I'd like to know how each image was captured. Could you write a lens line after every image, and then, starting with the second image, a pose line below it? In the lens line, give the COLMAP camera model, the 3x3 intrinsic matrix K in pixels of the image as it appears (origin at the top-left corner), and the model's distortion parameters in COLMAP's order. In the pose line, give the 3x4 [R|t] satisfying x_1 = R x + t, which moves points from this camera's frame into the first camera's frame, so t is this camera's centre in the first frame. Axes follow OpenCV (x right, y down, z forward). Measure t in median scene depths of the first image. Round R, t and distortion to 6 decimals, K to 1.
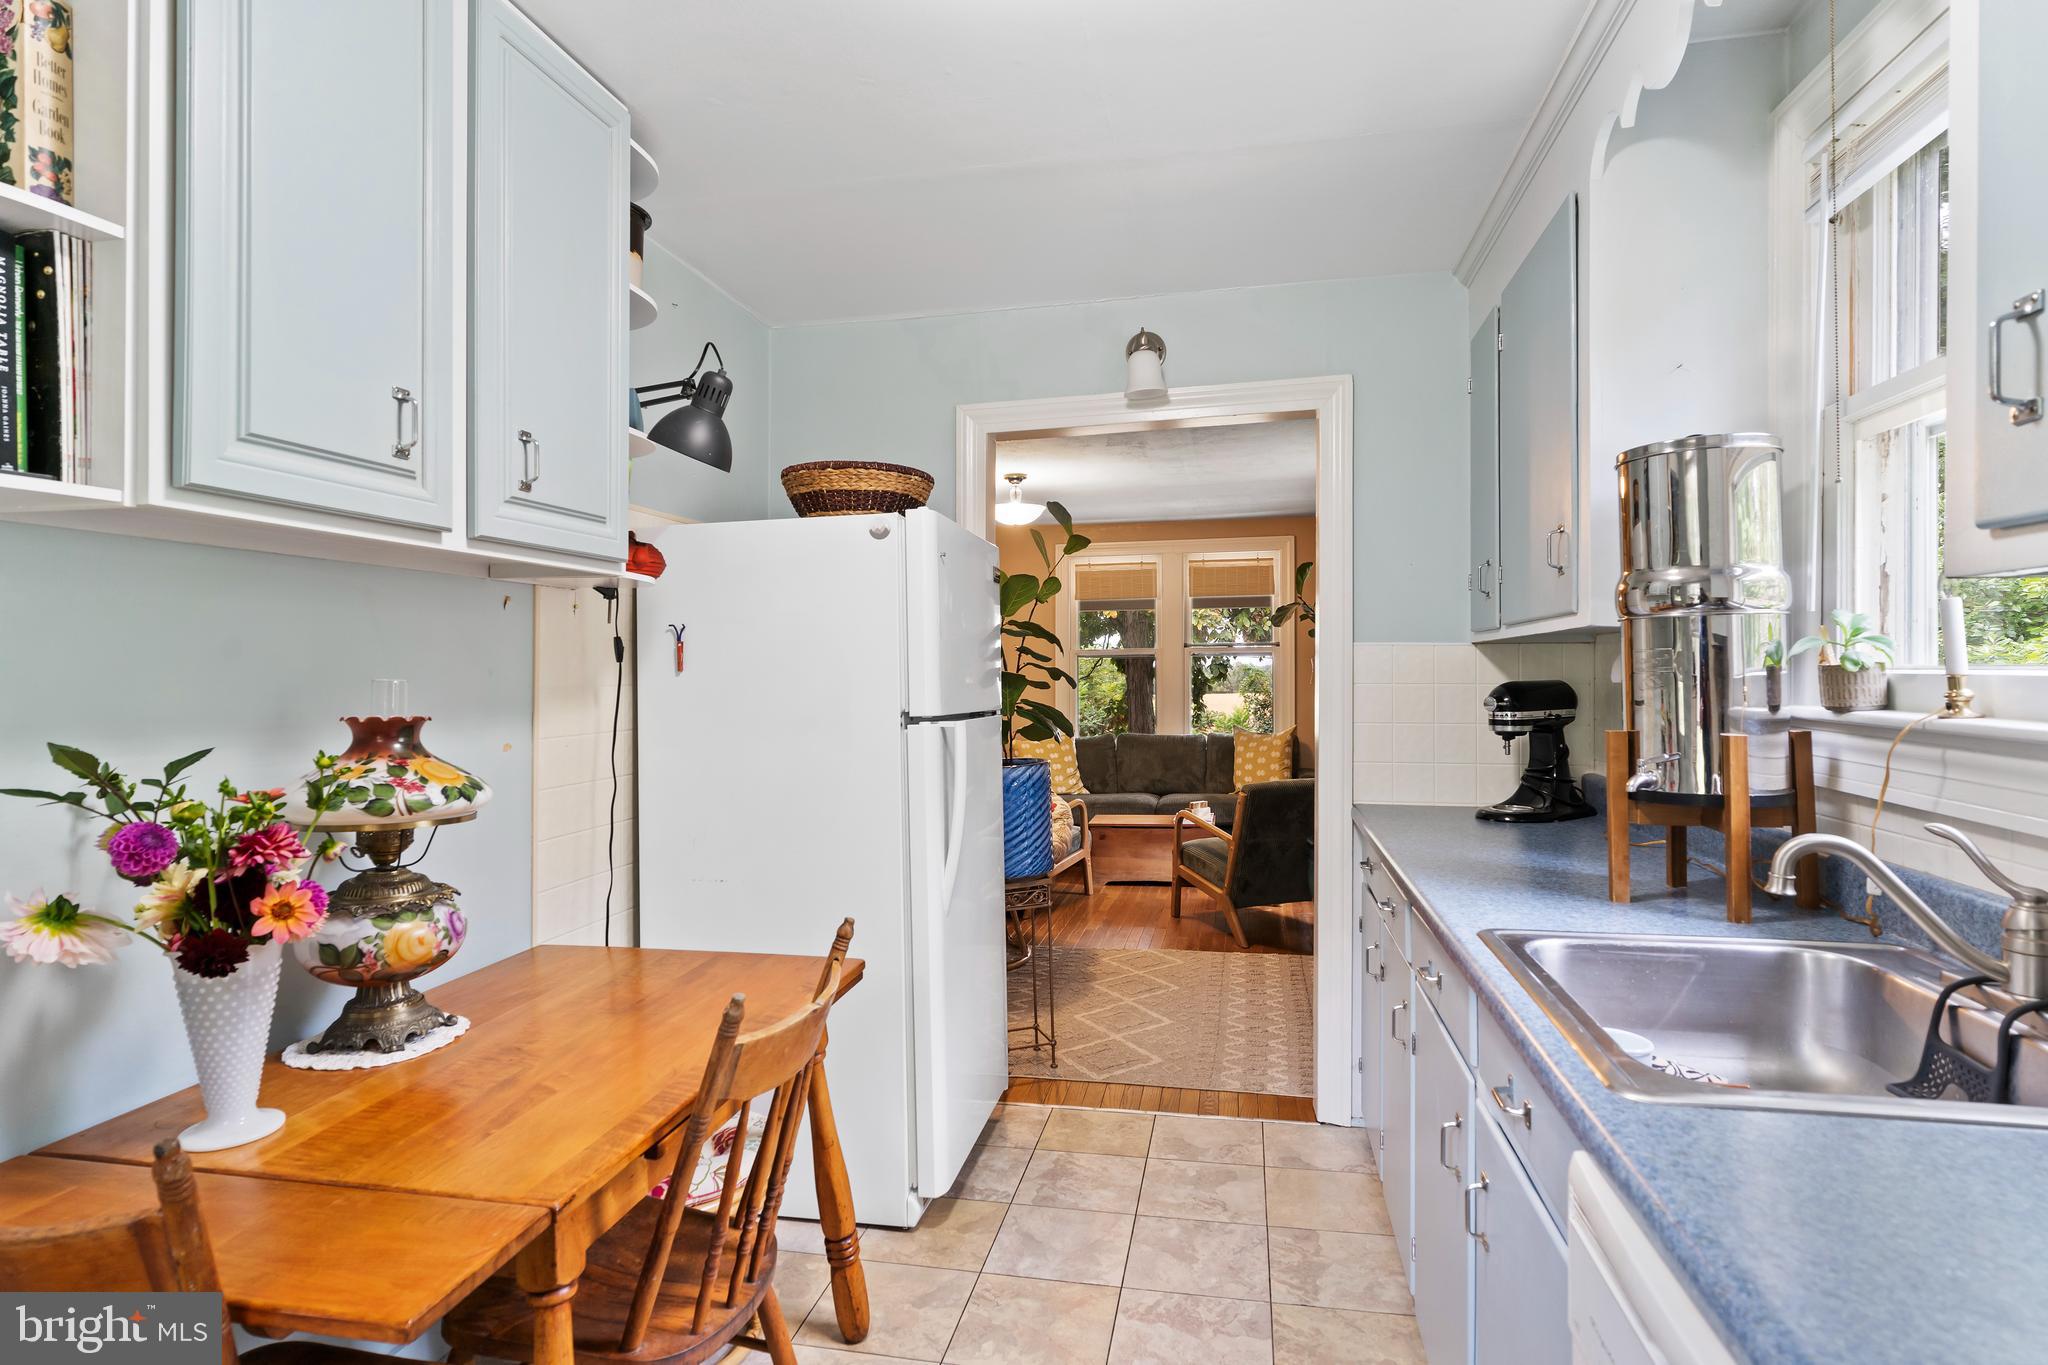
lens RADIAL K [[1068.8, 0, 1024.0], [0, 1068.8, 682.5], [0, 0, 1]] dist [0.002058, 0.000237]
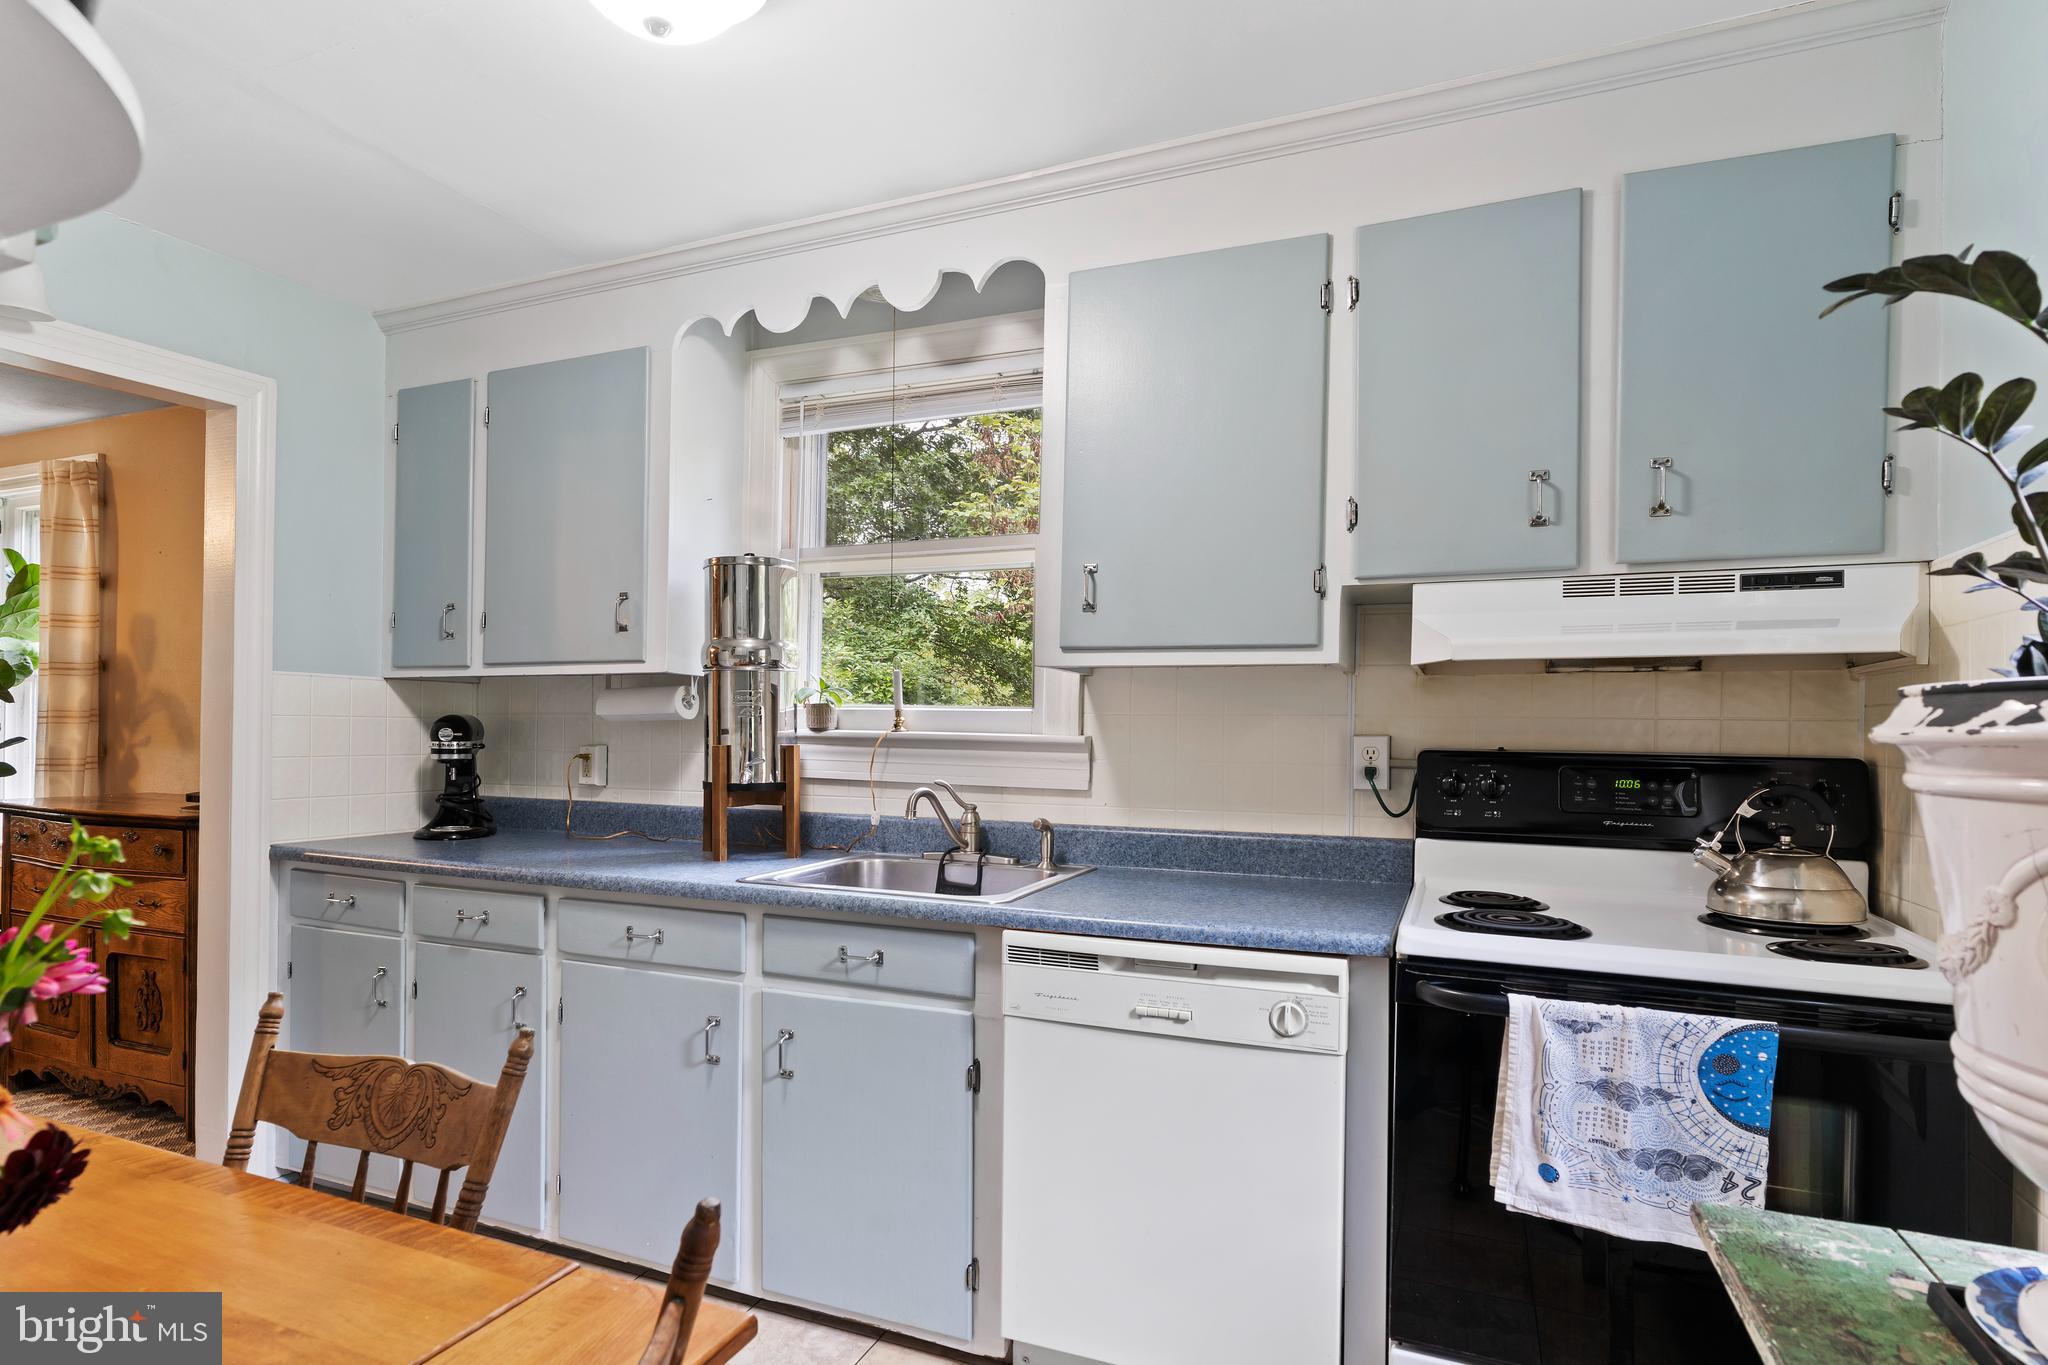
lens RADIAL K [[1068.8, 0, 1024.0], [0, 1068.8, 682.5], [0, 0, 1]] dist [0.002058, 0.000237]
pose [[0.197441, 0.008689, 0.980276, -0.789118], [0.006041, 0.999931, -0.010080, -0.028597], [-0.980296, 0.007912, 0.197375, 0.330575]]
